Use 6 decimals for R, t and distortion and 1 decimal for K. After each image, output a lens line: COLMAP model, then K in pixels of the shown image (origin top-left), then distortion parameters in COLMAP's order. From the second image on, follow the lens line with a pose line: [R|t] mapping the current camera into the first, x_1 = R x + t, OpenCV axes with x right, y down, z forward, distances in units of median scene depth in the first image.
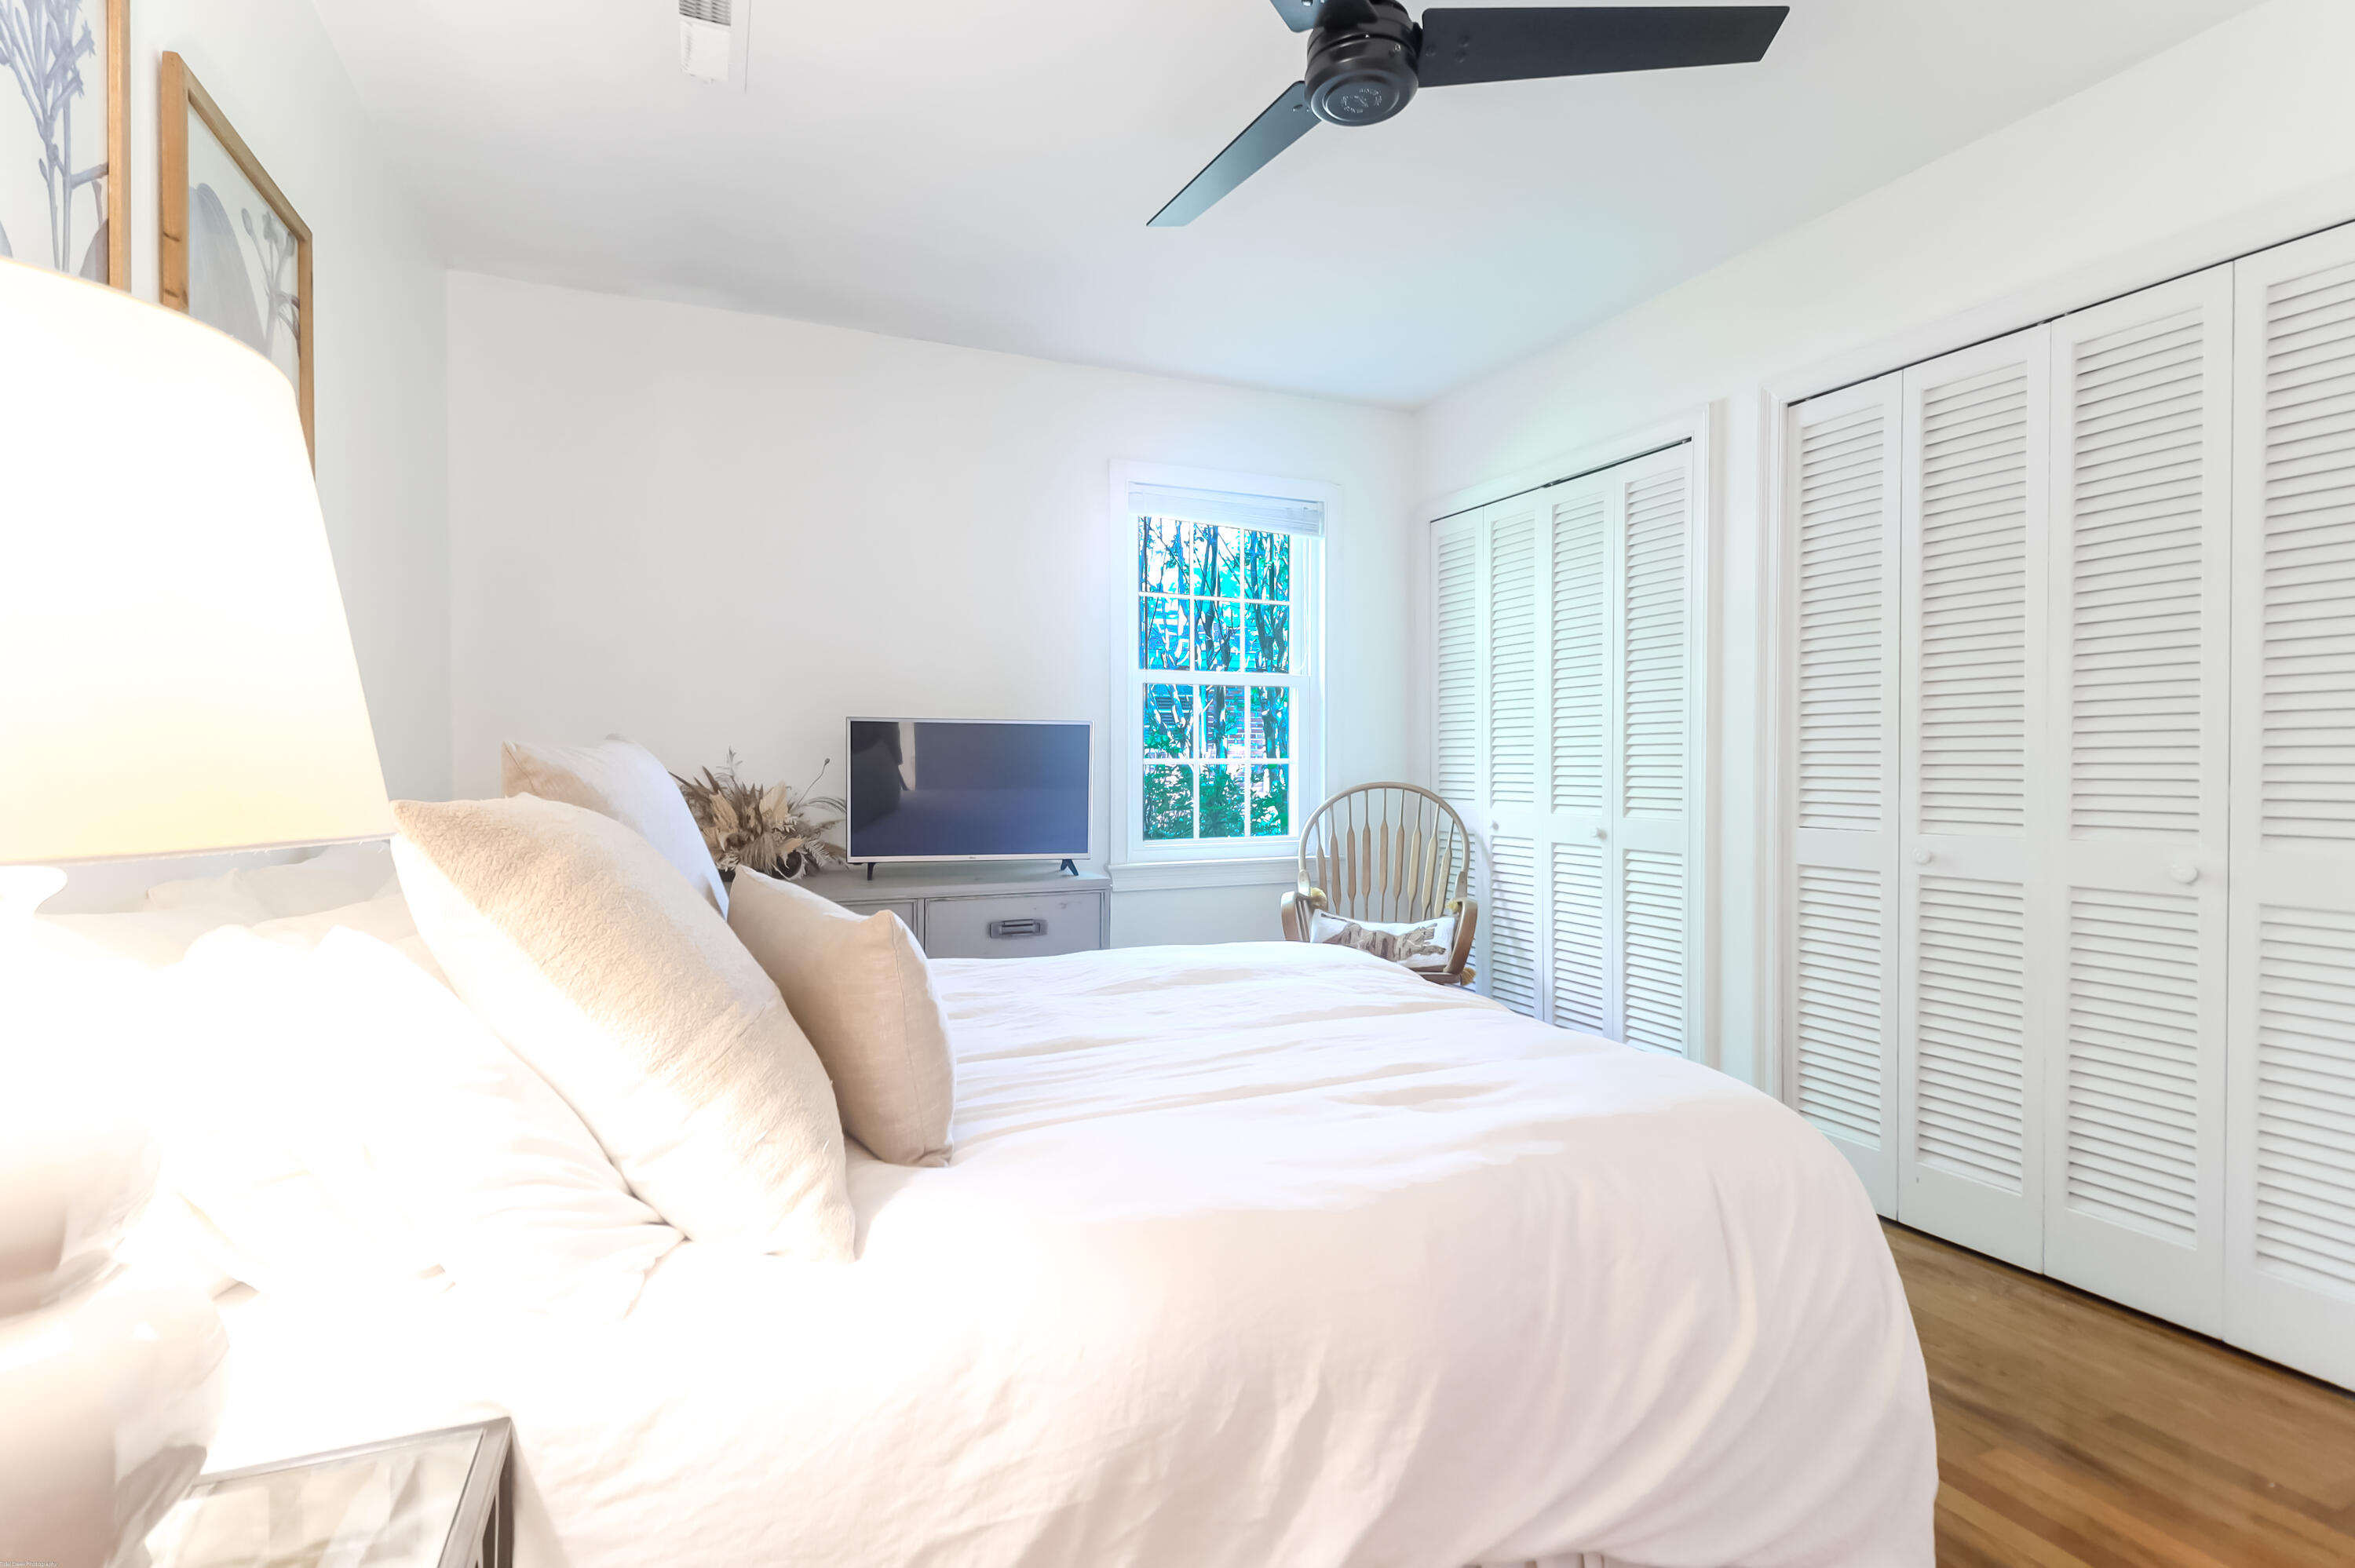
lens RADIAL K [[1106.5, 0, 1178.6], [0, 1106.5, 784.2], [0, 0, 1]] dist [0.010125, -0.001401]
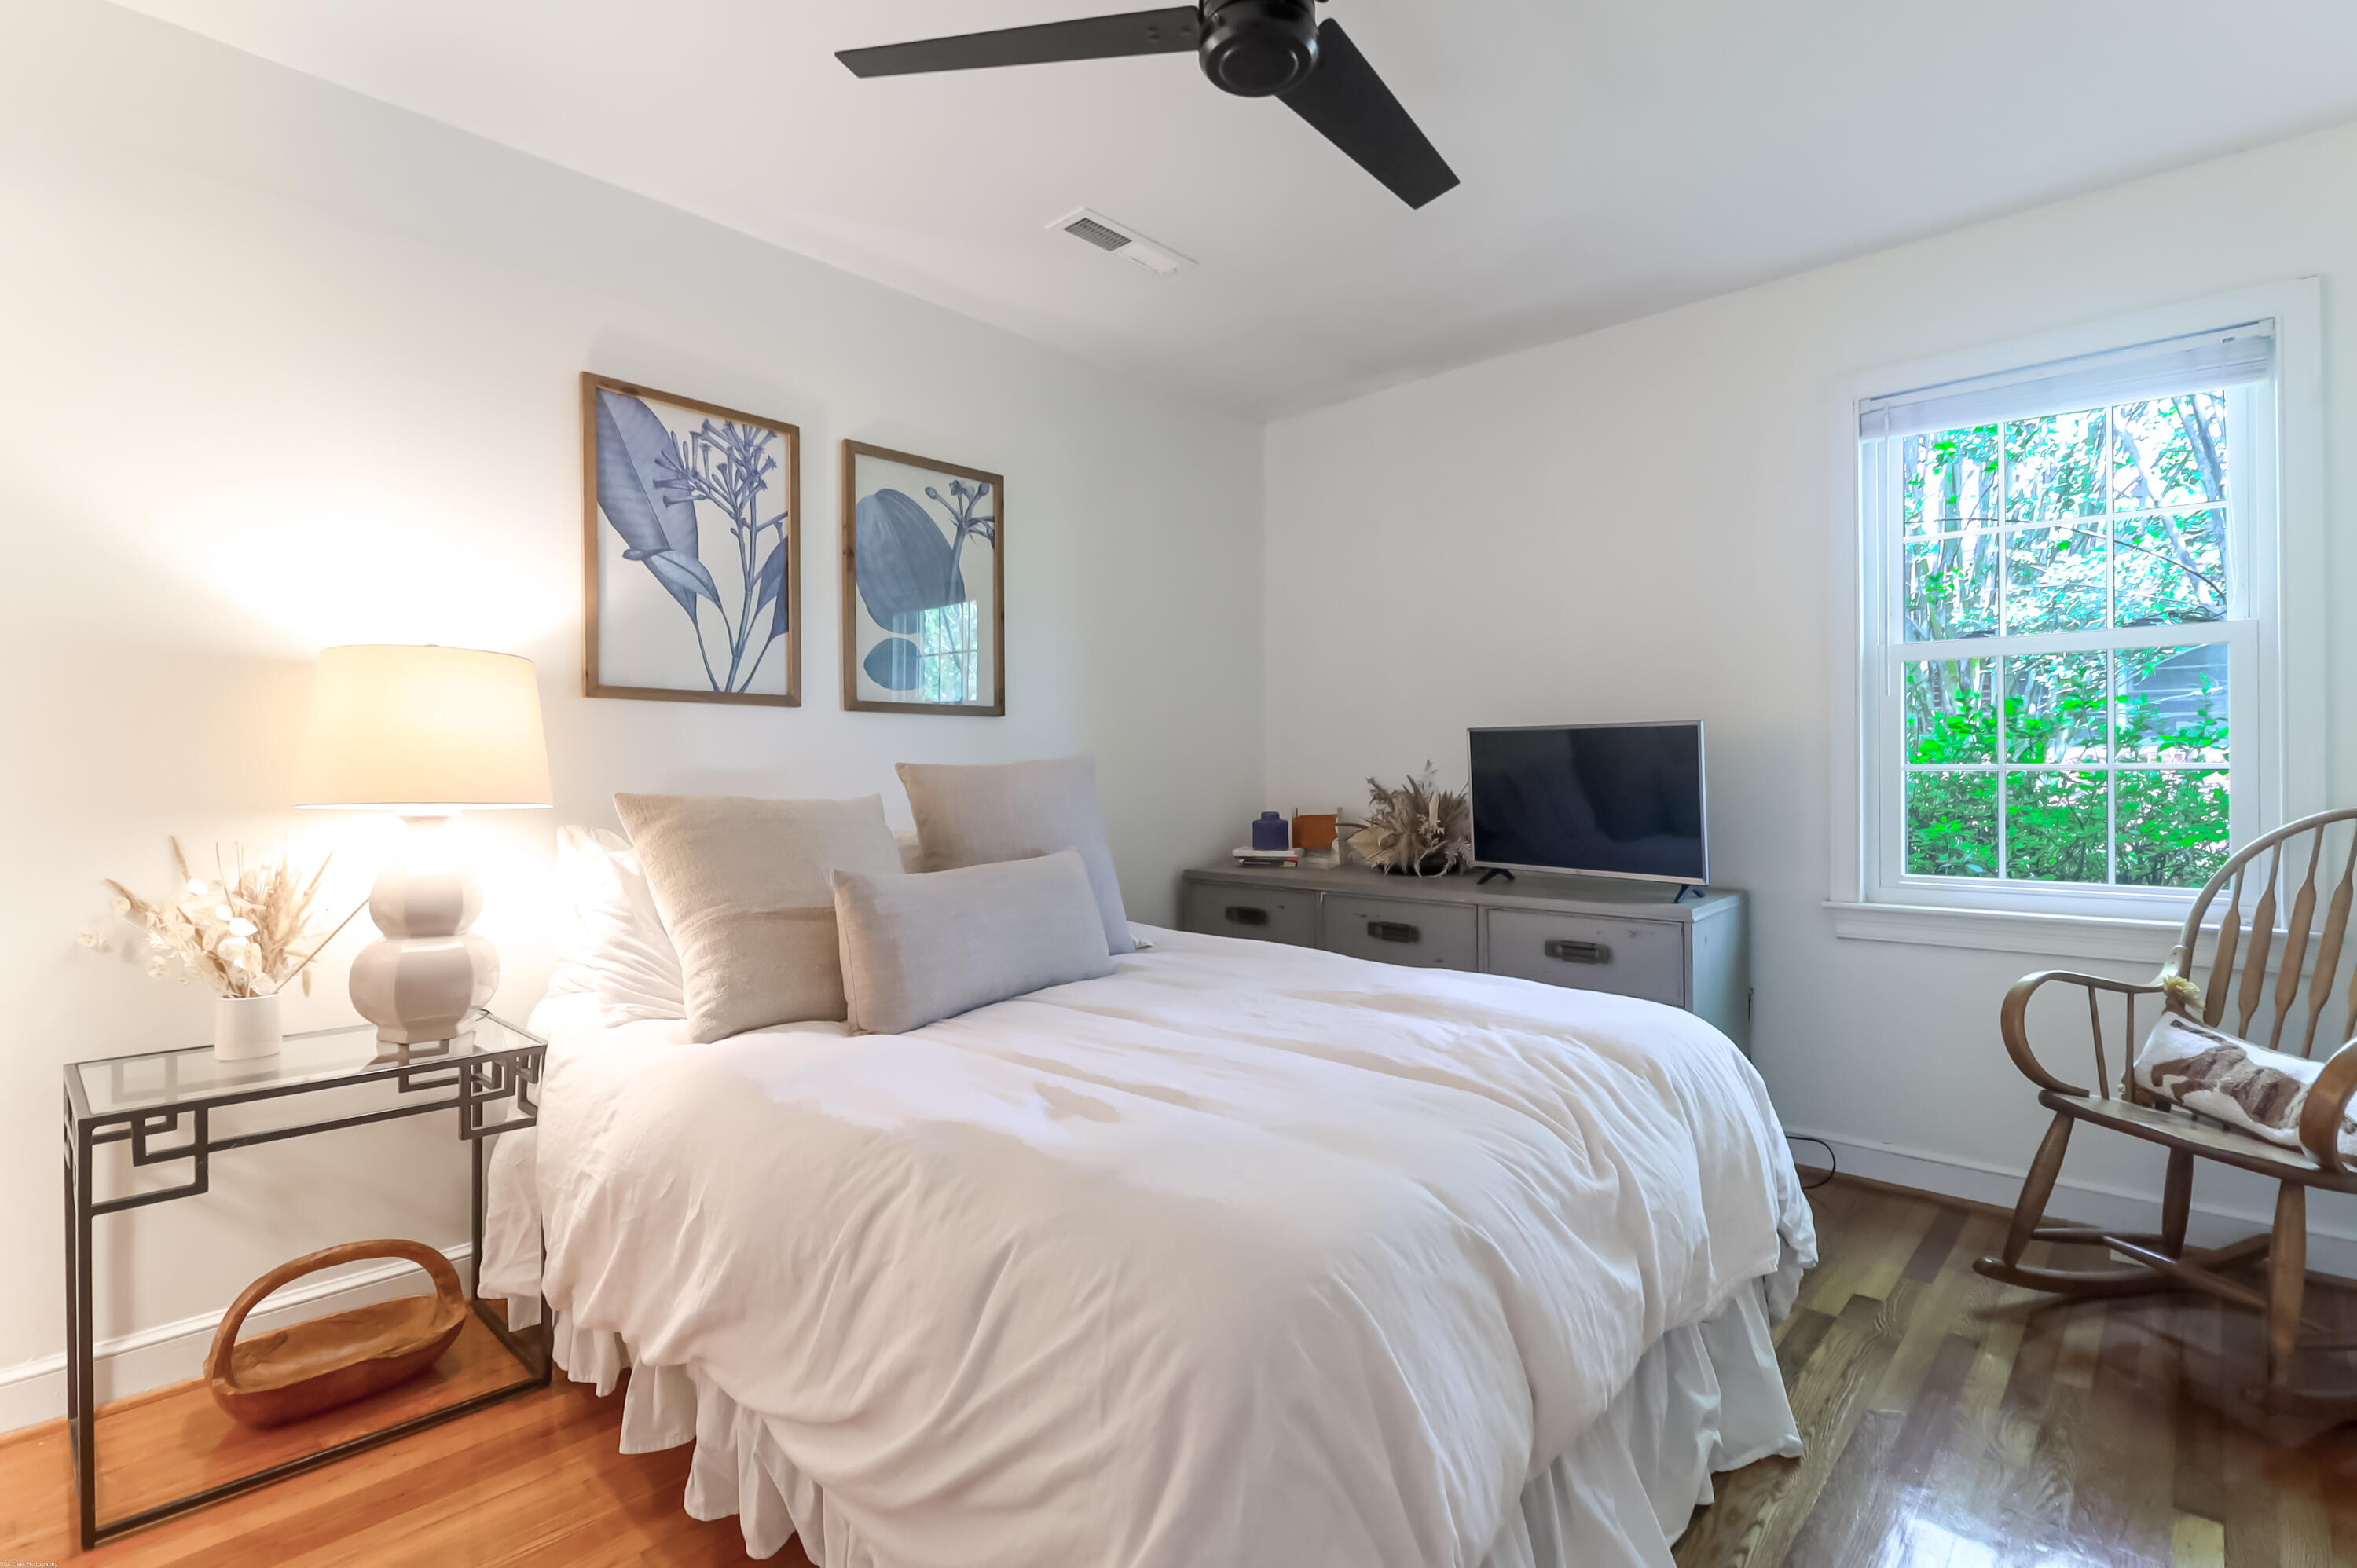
lens RADIAL K [[1107.5, 0, 1182.6], [0, 1107.5, 771.9], [0, 0, 1]] dist [0.010125, -0.001401]
pose [[0.409744, -0.001923, -0.912199, 0.536116], [-0.013063, 0.999883, -0.007976, -0.006582], [0.912107, 0.015184, 0.409671, 0.305732]]
